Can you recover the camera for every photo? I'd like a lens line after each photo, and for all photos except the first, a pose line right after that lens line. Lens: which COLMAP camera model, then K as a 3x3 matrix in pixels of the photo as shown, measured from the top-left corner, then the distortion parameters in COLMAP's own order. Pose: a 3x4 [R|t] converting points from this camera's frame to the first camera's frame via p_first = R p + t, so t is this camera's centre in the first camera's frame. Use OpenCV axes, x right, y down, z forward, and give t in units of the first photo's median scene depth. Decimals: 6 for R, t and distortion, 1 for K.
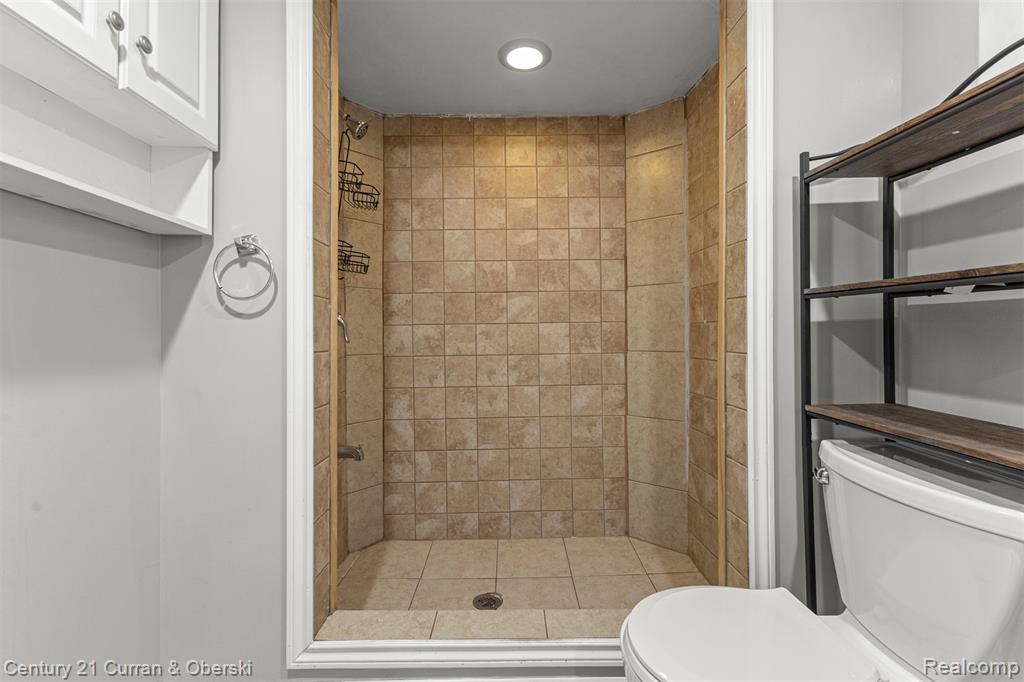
lens RADIAL K [[445.1, 0, 512.0], [0, 445.1, 341.0], [0, 0, 1]] dist [0.008547, -0.000021]
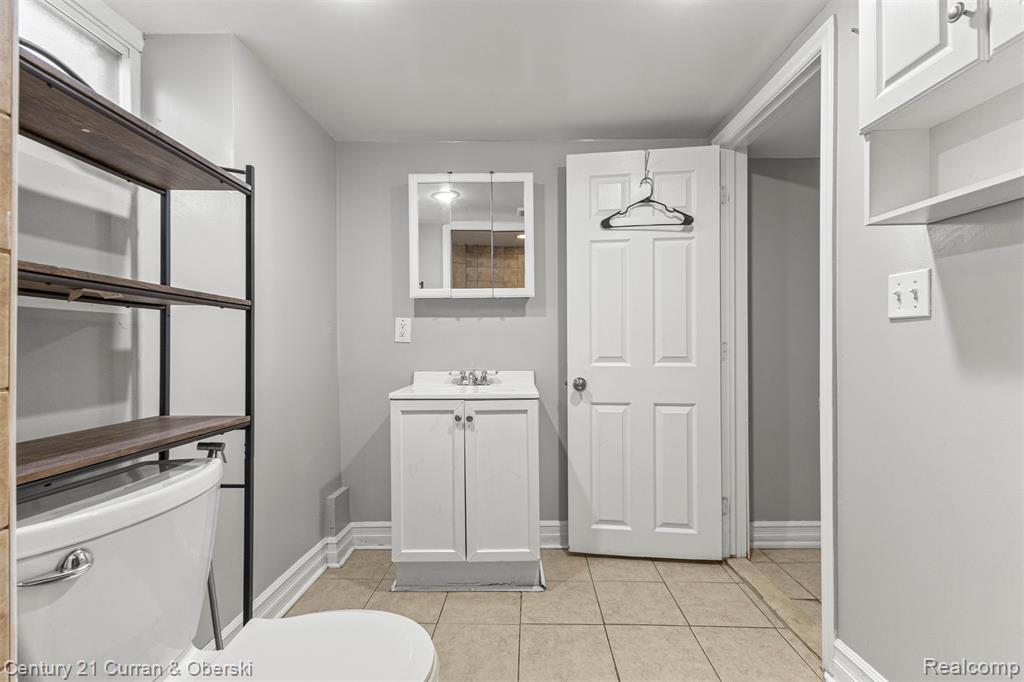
lens RADIAL K [[445.1, 0, 512.0], [0, 445.1, 341.0], [0, 0, 1]] dist [0.008547, -0.000021]
pose [[-0.999803, 0.011328, 0.016318, 0.072353], [0.011406, 0.999924, 0.004681, -0.013747], [-0.016263, 0.004867, -0.999856, 1.944166]]
